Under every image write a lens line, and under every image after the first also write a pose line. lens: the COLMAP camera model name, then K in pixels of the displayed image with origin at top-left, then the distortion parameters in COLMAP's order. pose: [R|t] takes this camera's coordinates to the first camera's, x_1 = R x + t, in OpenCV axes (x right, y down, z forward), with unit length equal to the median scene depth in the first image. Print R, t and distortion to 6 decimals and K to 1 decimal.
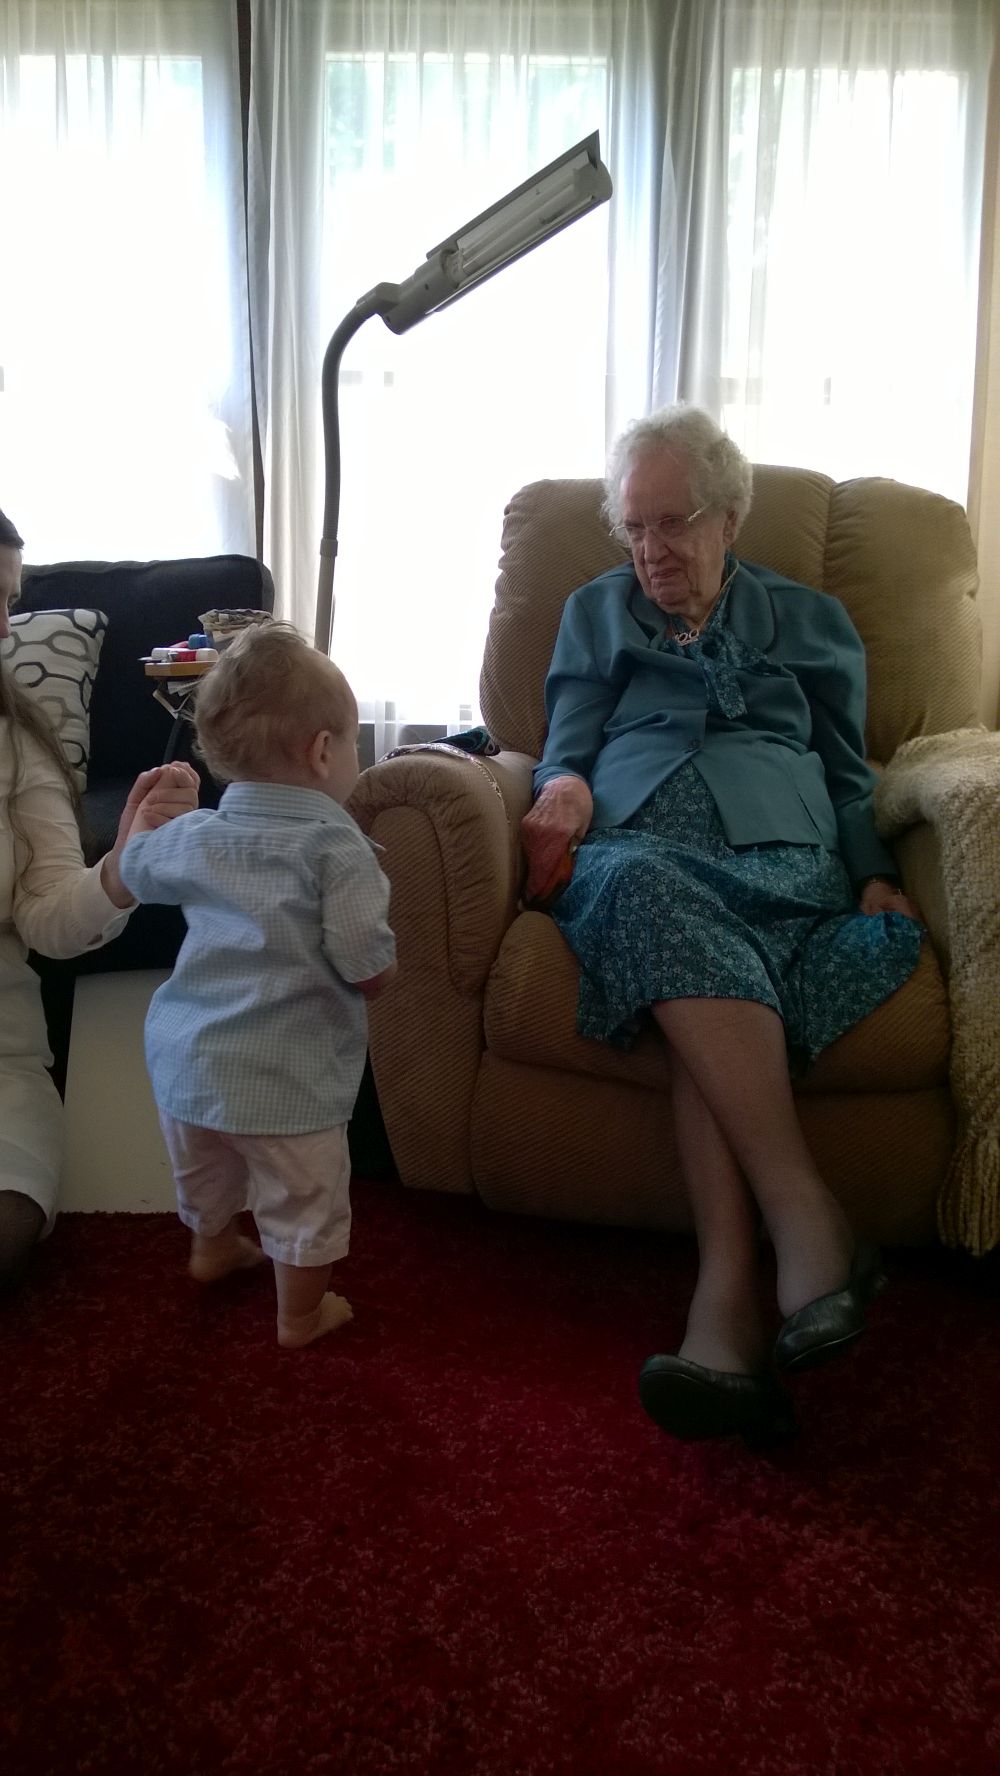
lens RADIAL K [[1347.8, 0, 469.1], [0, 1347.8, 885.4], [0, 0, 1]] dist [-0.009349, -0.025714]
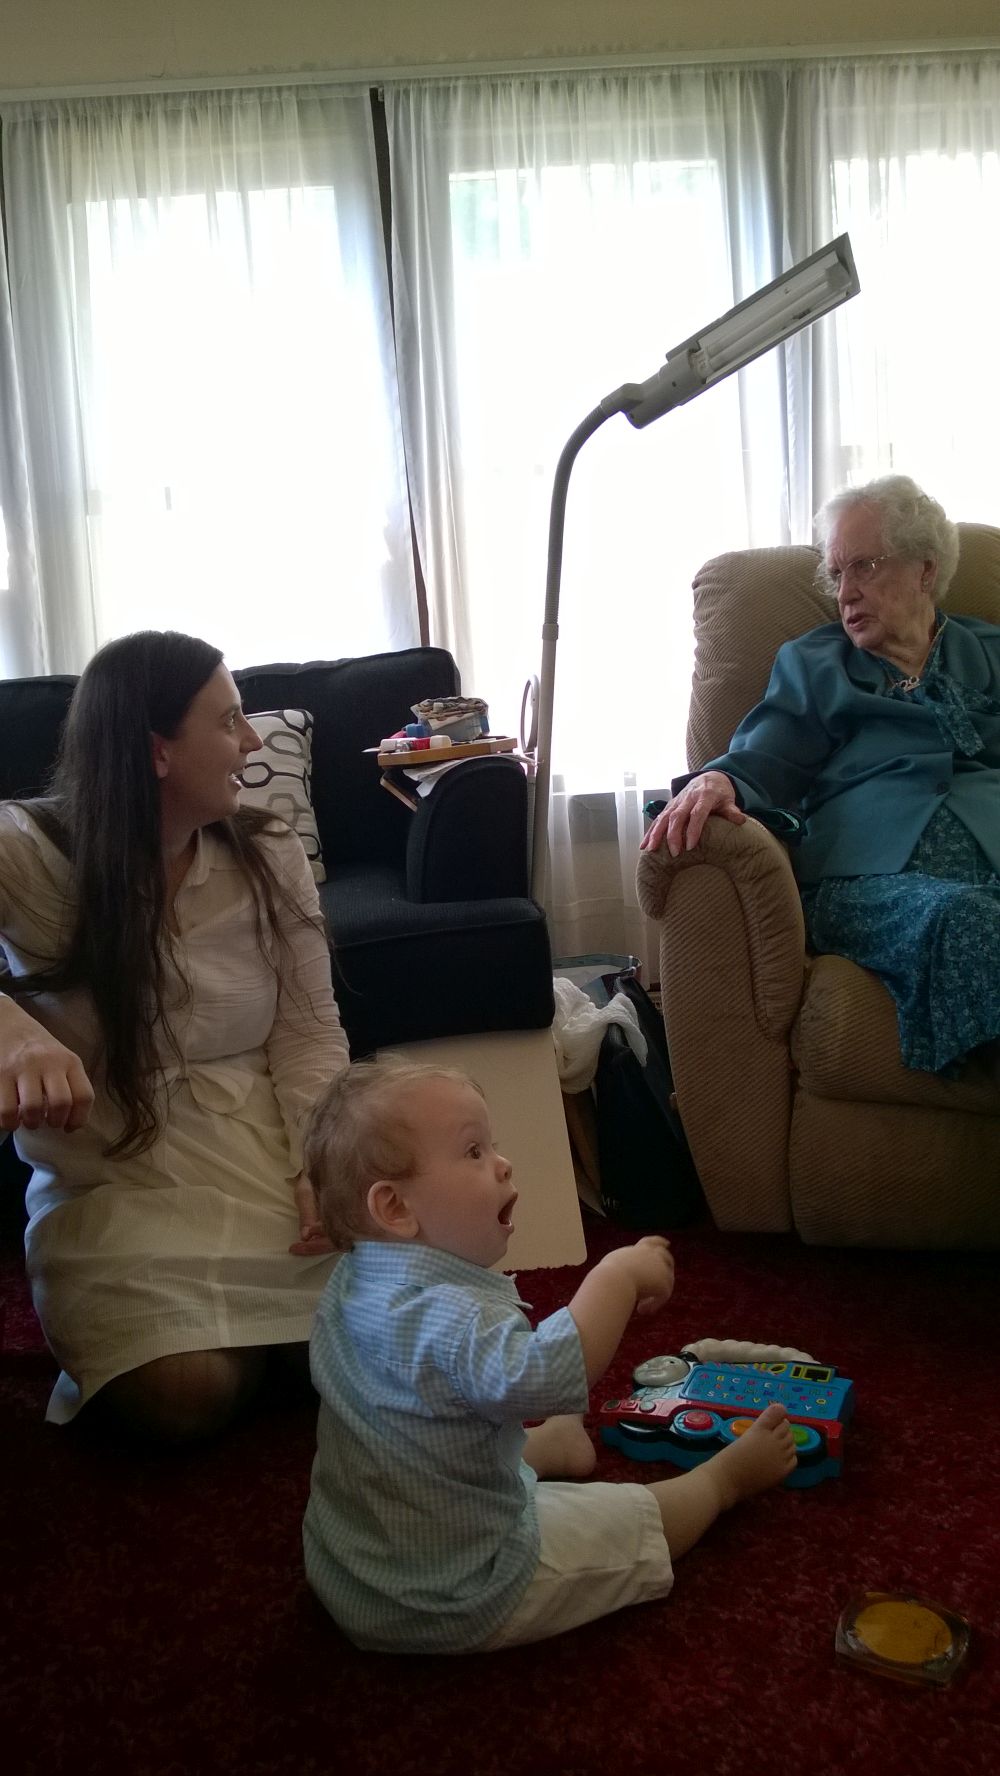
lens RADIAL K [[1347.8, 0, 481.3], [0, 1347.8, 891.2], [0, 0, 1]] dist [-0.009349, -0.025714]
pose [[0.996388, -0.083344, 0.016263, -0.233652], [0.084086, 0.995097, -0.052070, 0.002797], [-0.011843, 0.053250, 0.998511, -0.053667]]
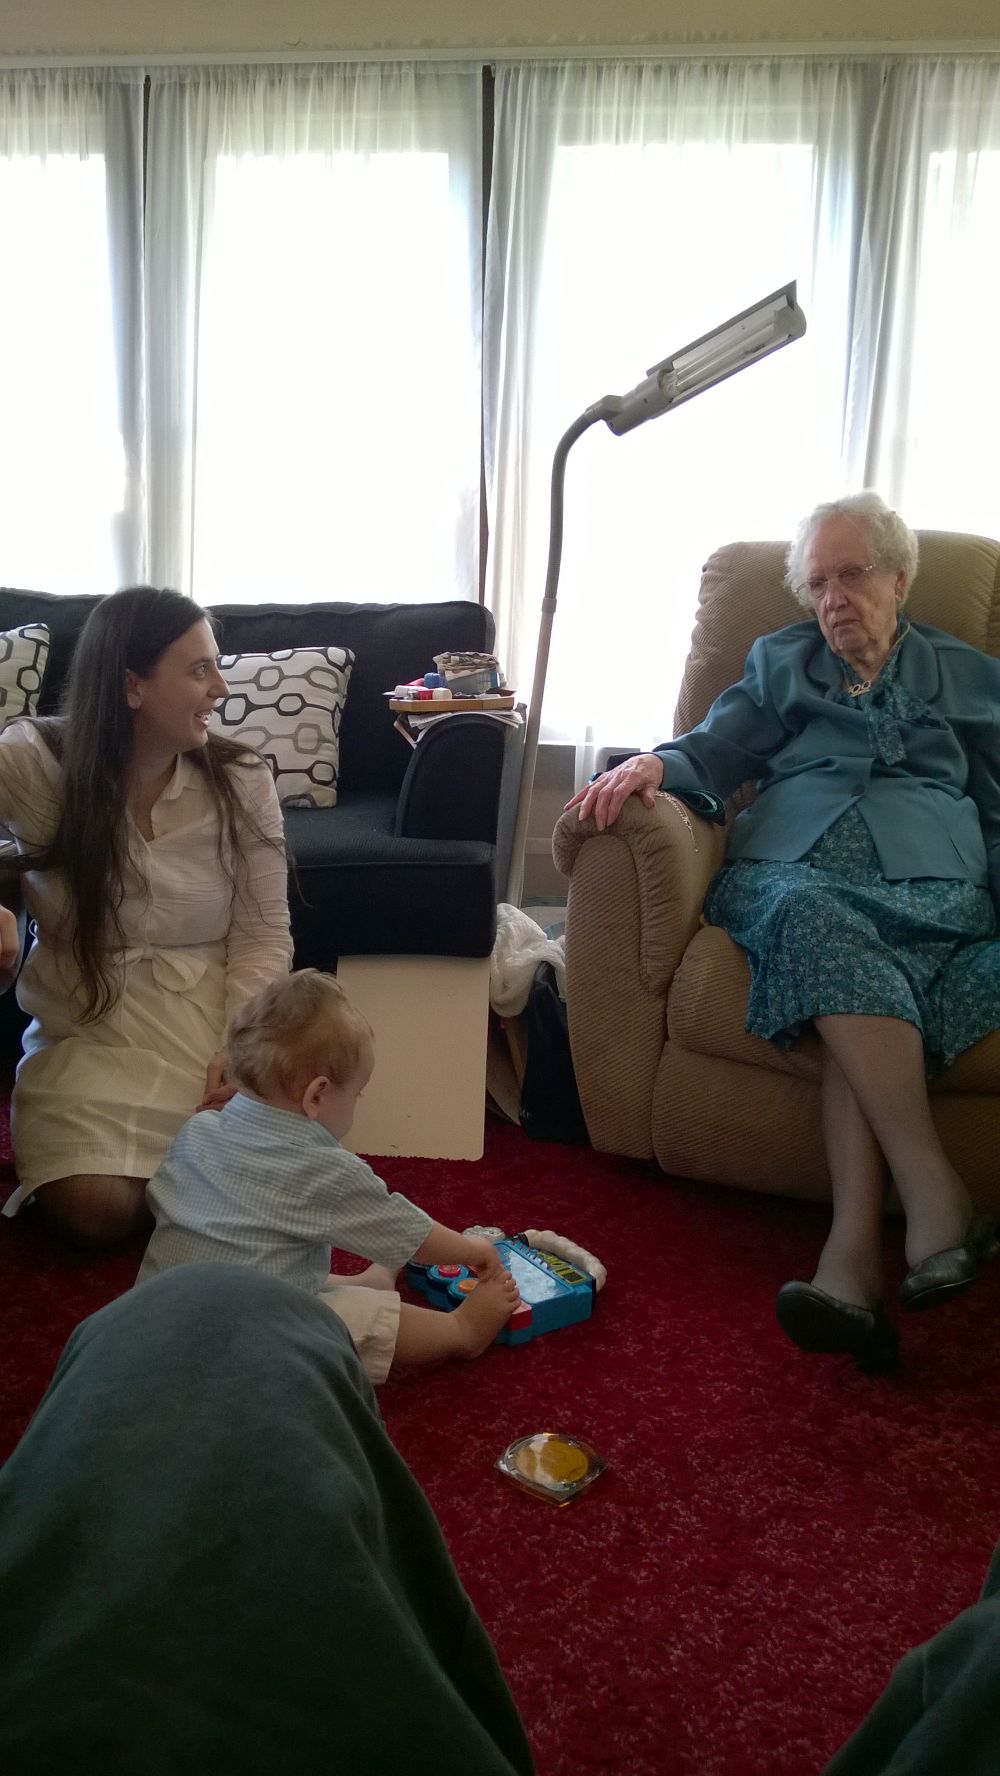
lens RADIAL K [[1349.0, 0, 471.5], [0, 1349.0, 893.0], [0, 0, 1]] dist [0.008183, -0.045740]
pose [[0.990907, 0.041426, -0.128015, -0.012791], [-0.039887, 0.999098, 0.014560, -0.018290], [0.128503, -0.009321, 0.991665, -0.213517]]
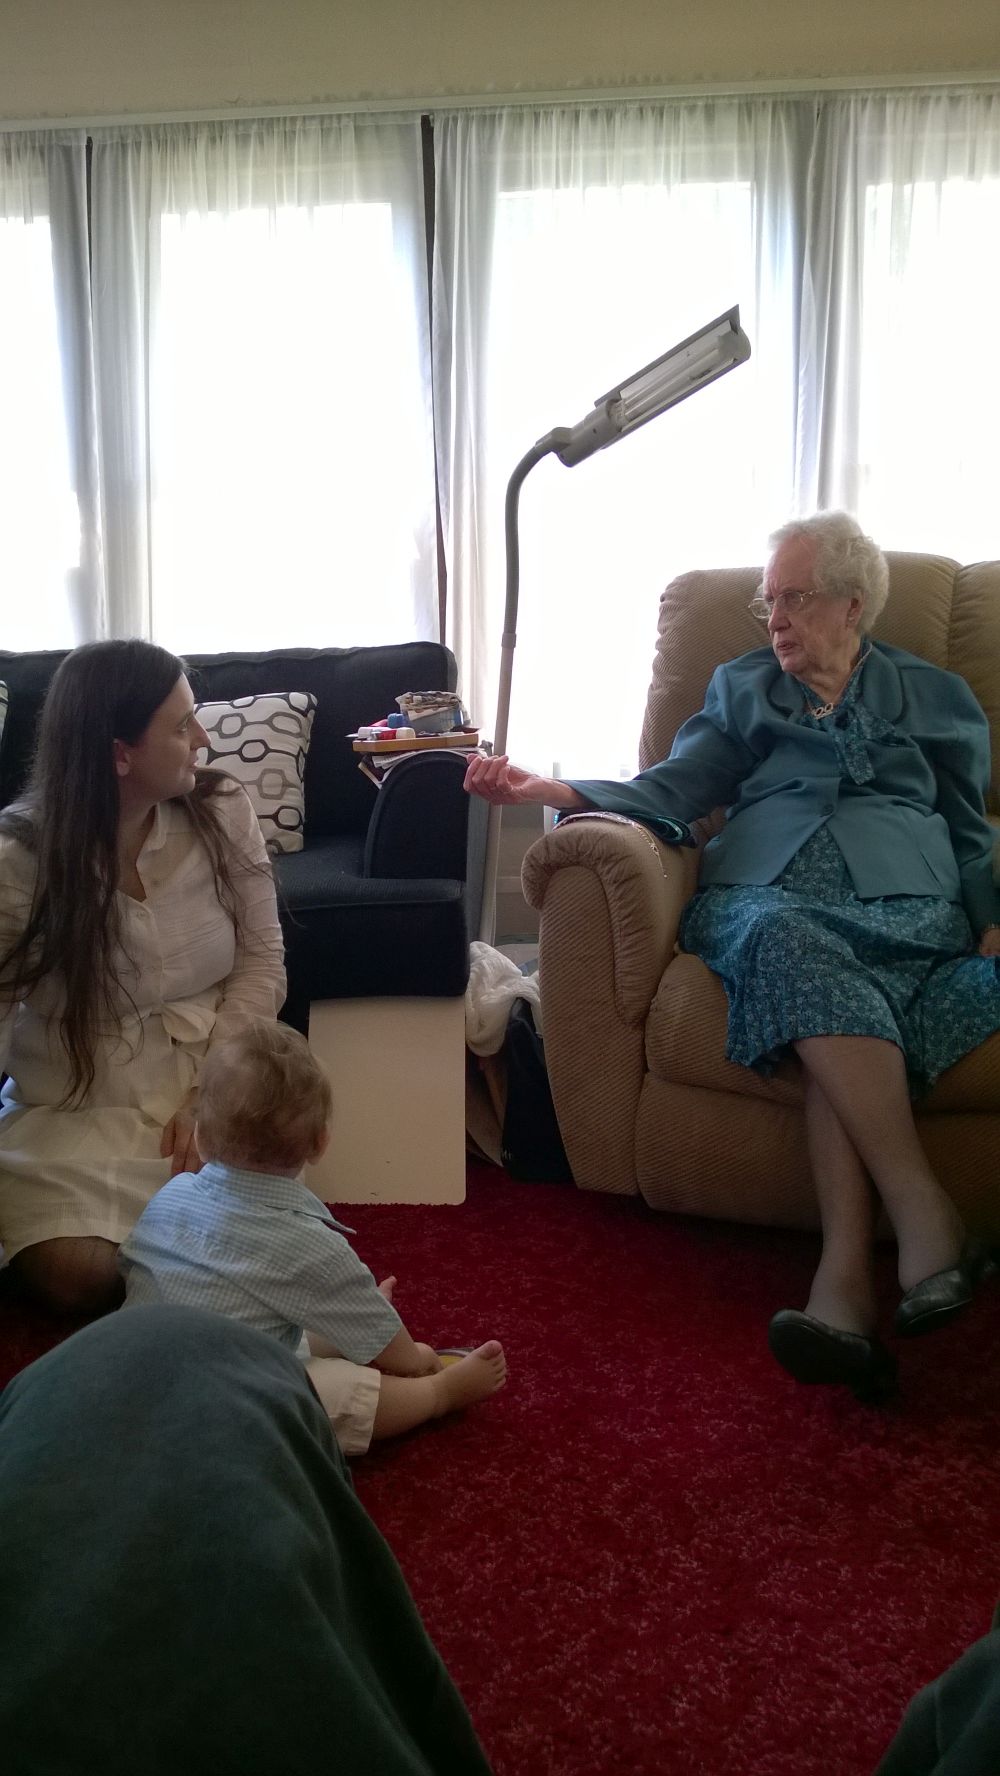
lens RADIAL K [[1349.0, 0, 470.5], [0, 1349.0, 889.4], [0, 0, 1]] dist [0.008183, -0.045740]
pose [[0.993544, -0.005066, -0.113335, -0.007119], [0.002295, 0.999695, -0.024570, -0.007643], [0.113425, 0.024151, 0.993253, -0.195490]]
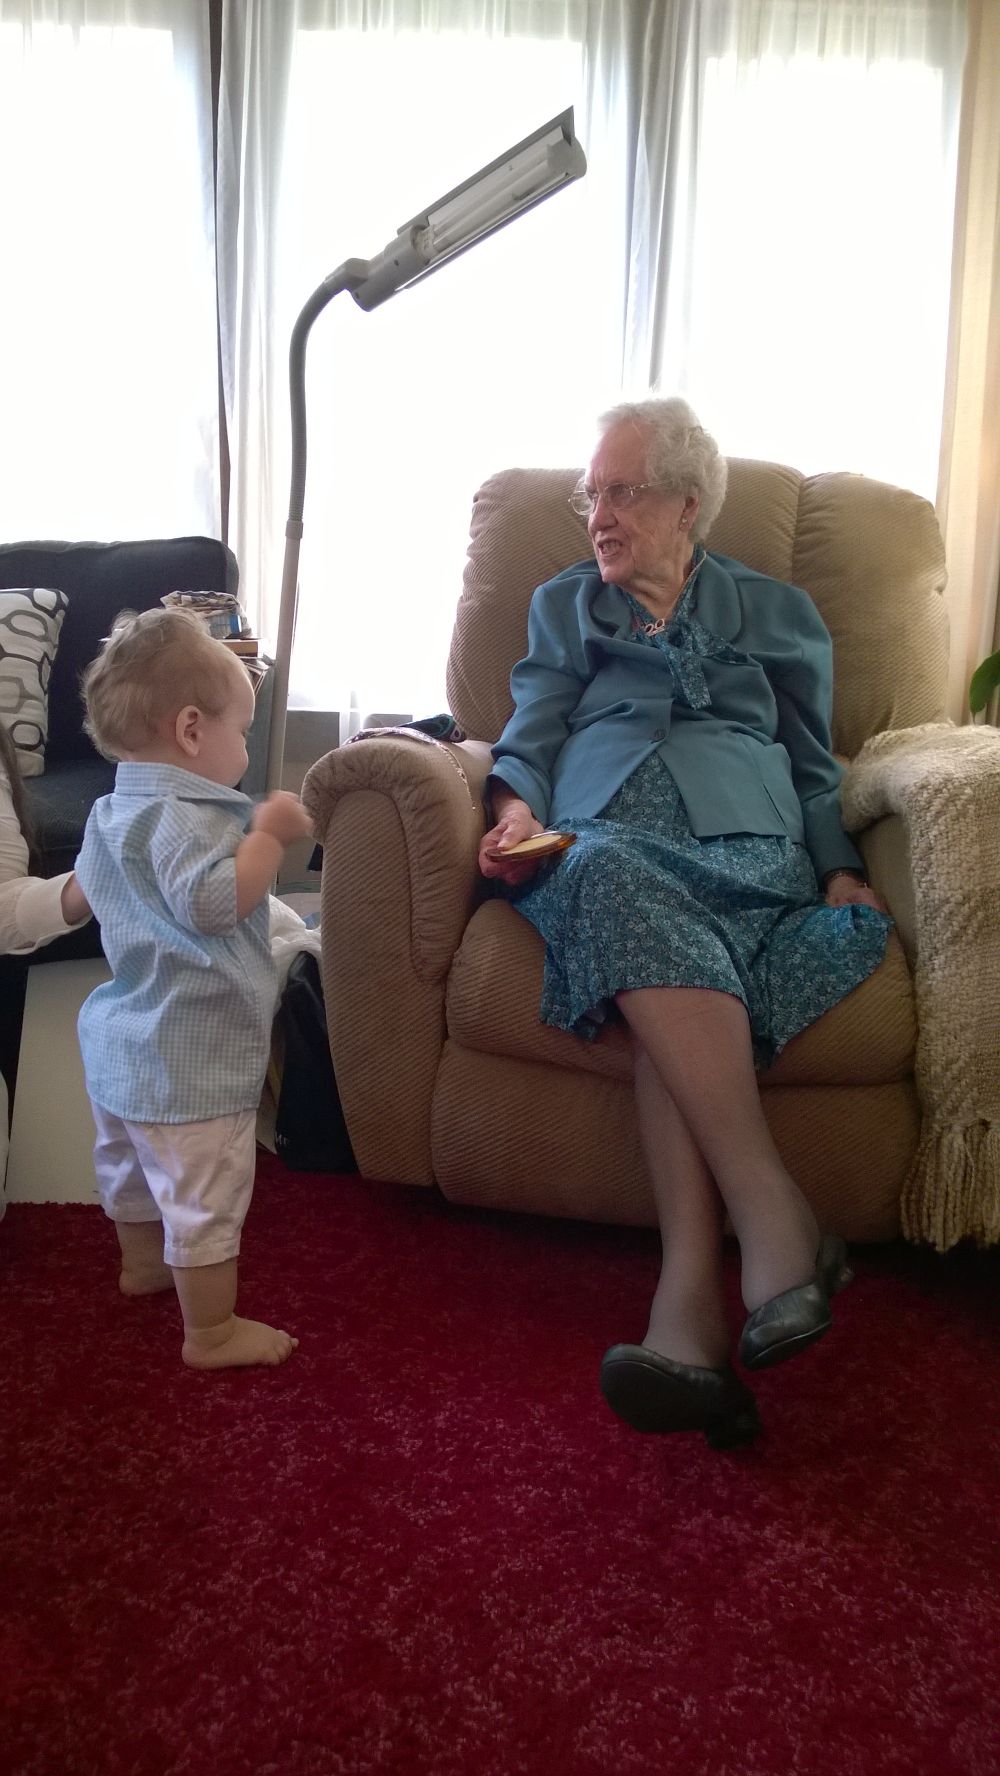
lens RADIAL K [[1347.8, 0, 466.6], [0, 1347.8, 873.5], [0, 0, 1]] dist [-0.009349, -0.025714]
pose [[0.999635, 0.011644, 0.024384, 0.001125], [-0.011528, 0.999921, -0.004927, 0.005483], [-0.024439, 0.004644, 0.999691, 0.016007]]
